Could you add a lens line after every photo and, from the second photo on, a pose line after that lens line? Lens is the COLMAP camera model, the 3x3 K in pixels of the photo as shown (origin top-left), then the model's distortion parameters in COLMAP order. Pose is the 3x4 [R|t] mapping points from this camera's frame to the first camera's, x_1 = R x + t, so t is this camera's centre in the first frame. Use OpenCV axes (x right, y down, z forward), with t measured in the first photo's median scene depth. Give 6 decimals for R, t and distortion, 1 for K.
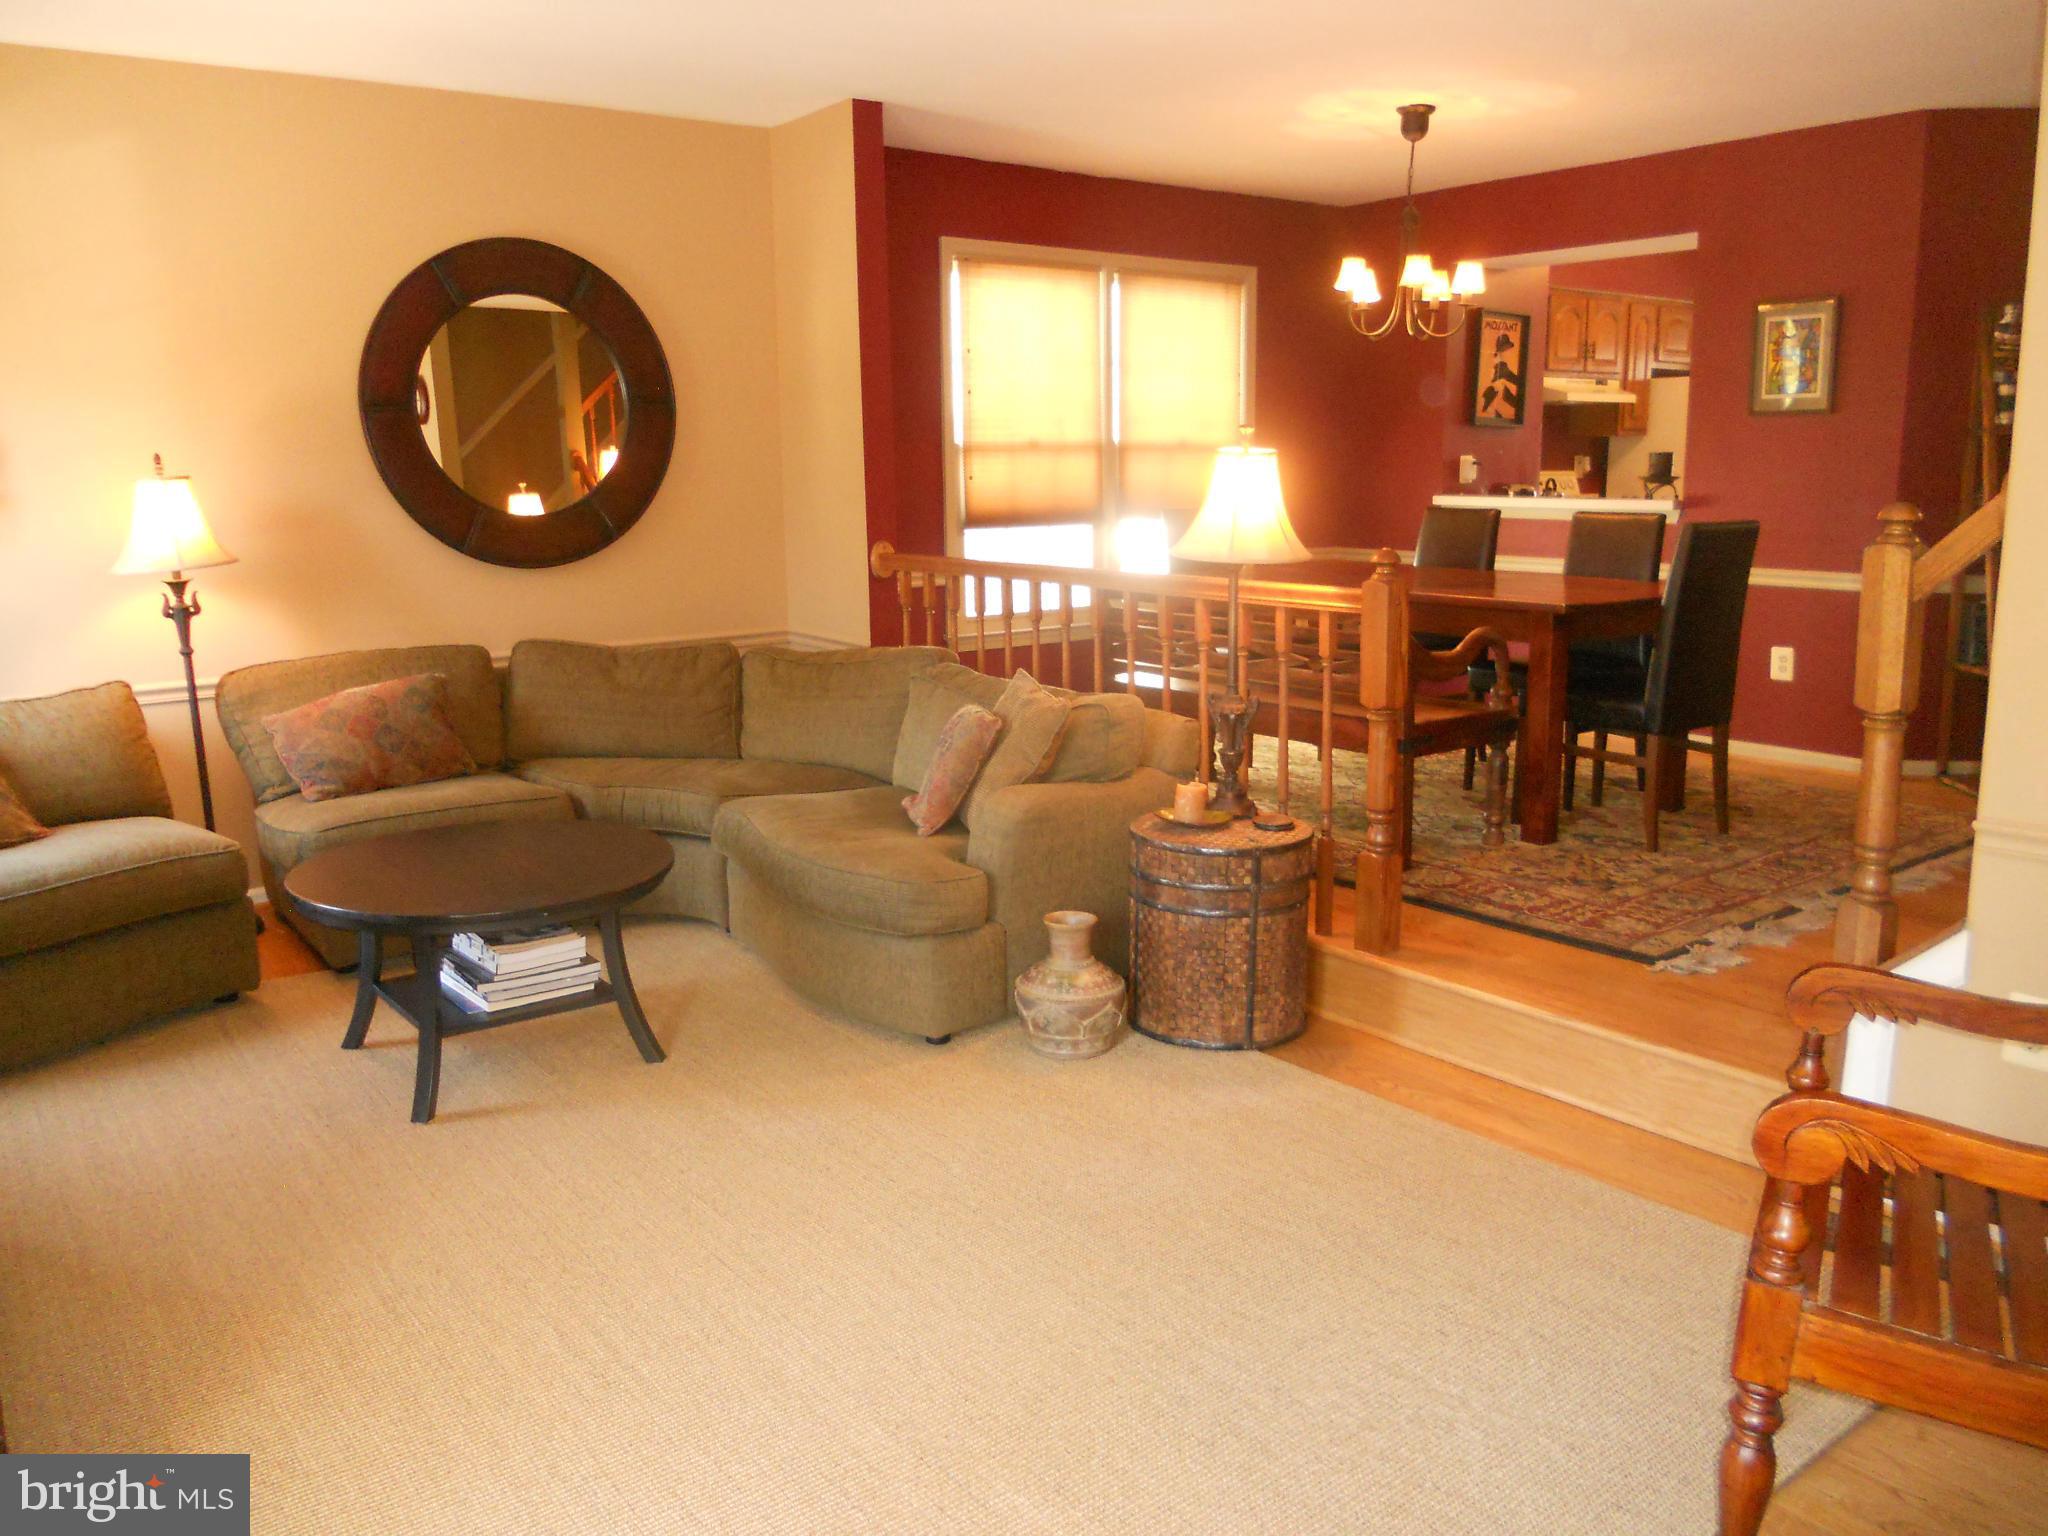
lens RADIAL K [[1533.3, 0, 1020.9], [0, 1533.3, 776.5], [0, 0, 1]] dist [-0.063280, 0.024674]
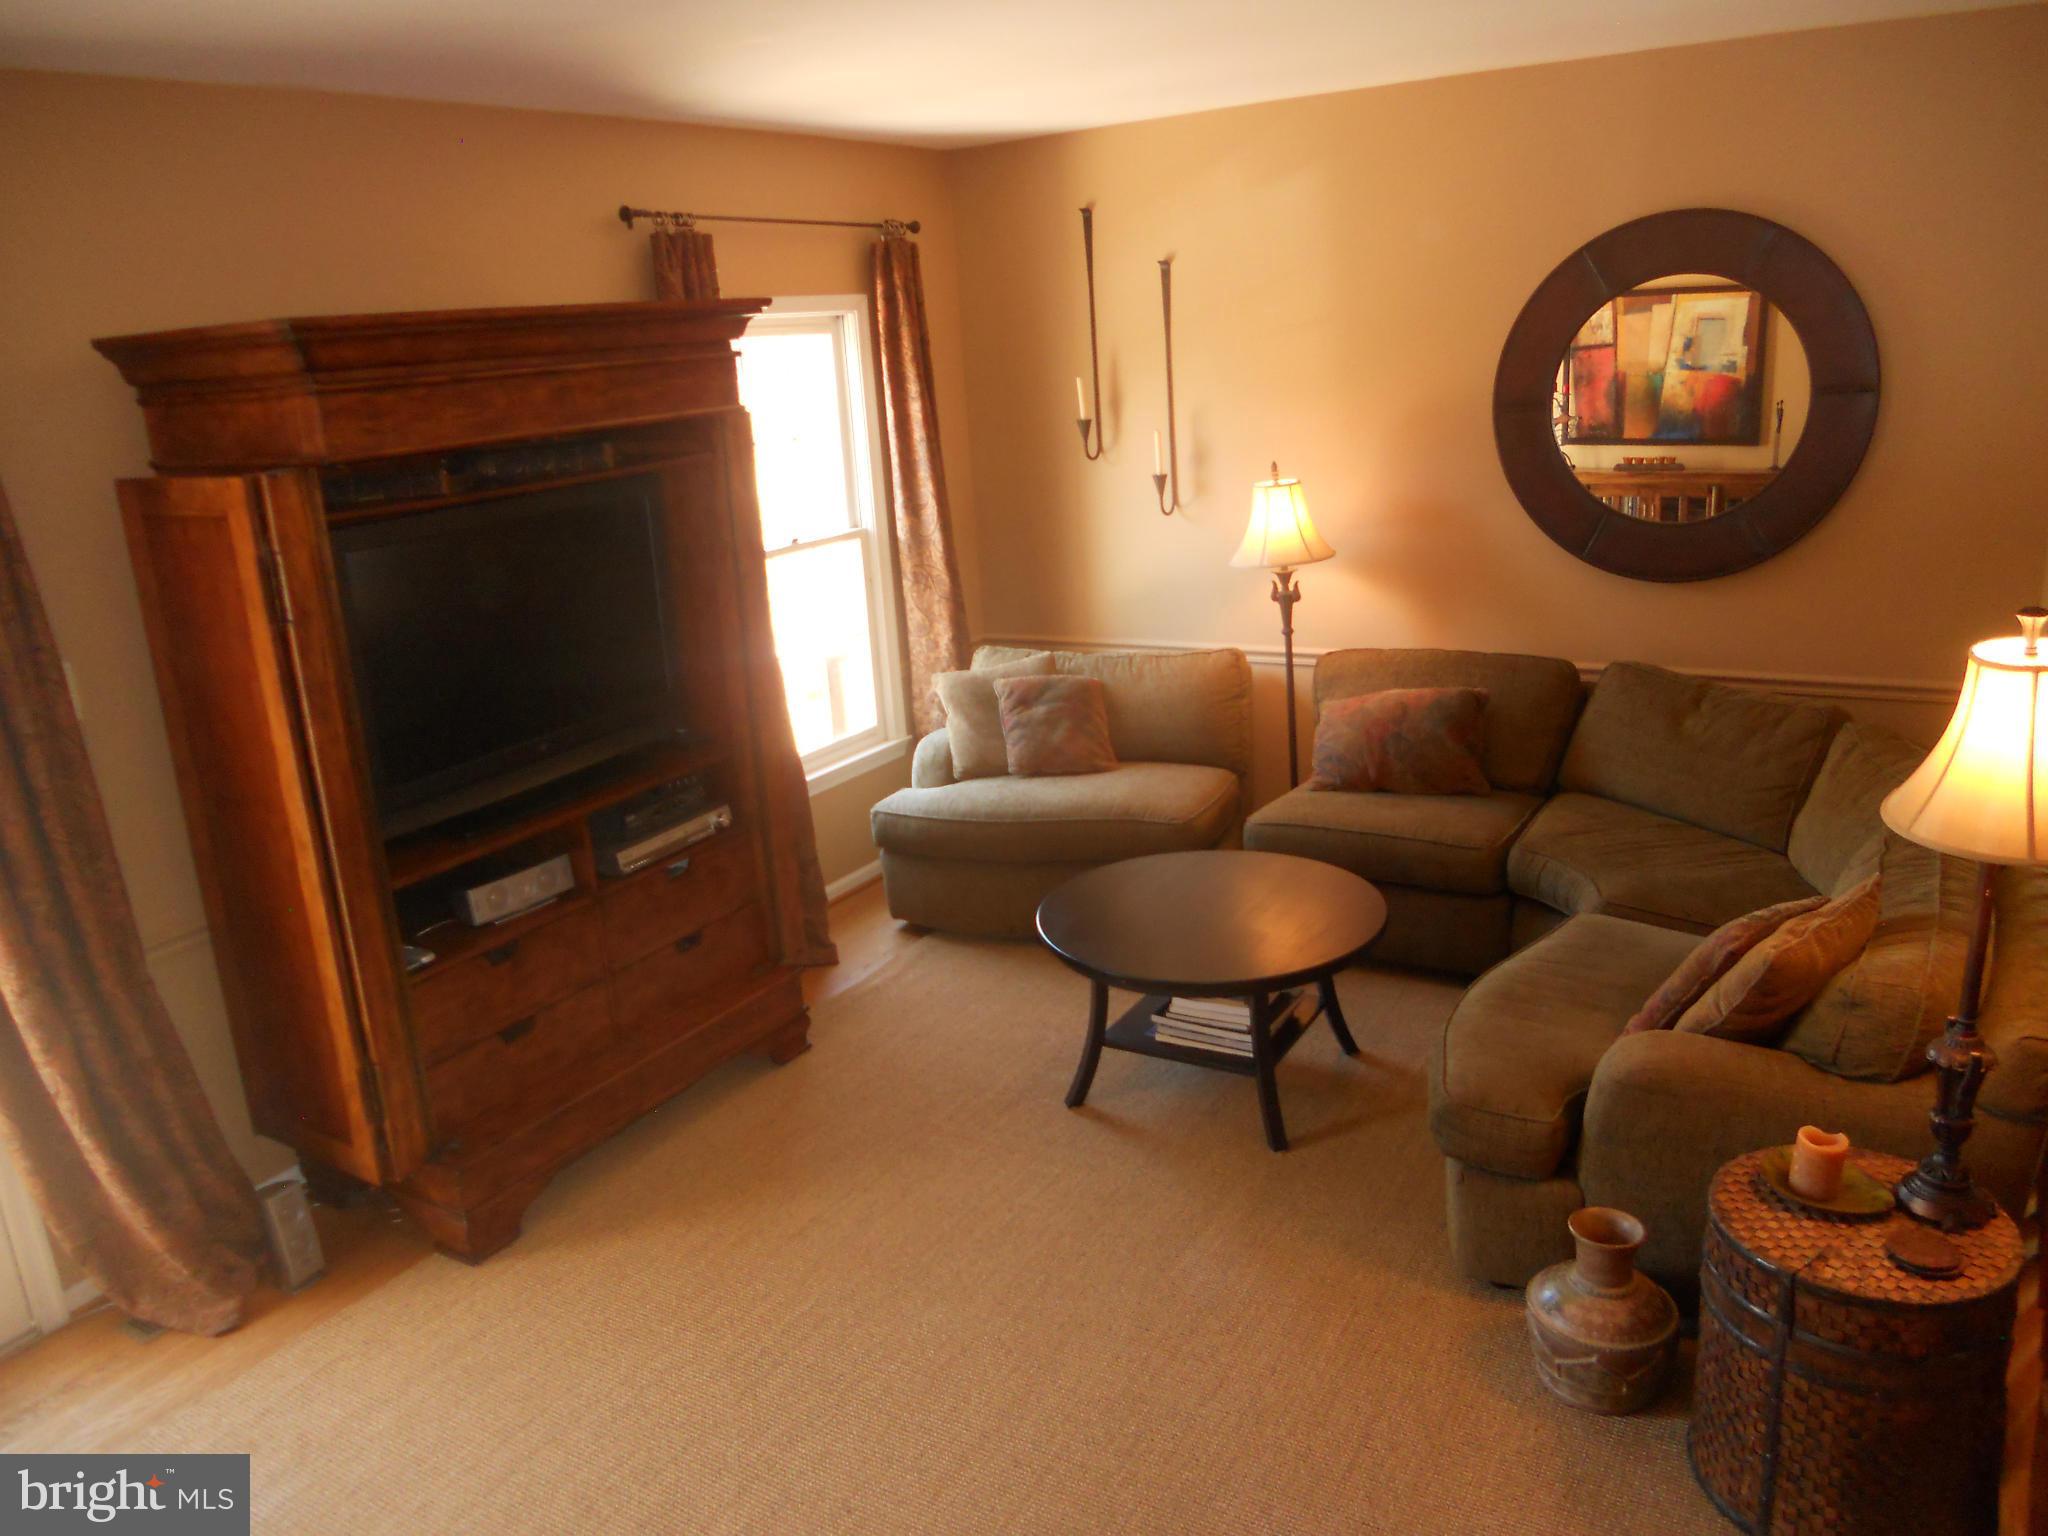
lens RADIAL K [[1533.3, 0, 957.1], [0, 1533.3, 750.3], [0, 0, 1]] dist [-0.063280, 0.024674]
pose [[0.348193, 0.232077, -0.908241, 0.375988], [-0.126674, 0.971632, 0.199712, -0.168688], [0.928825, 0.045513, 0.367714, 0.295524]]
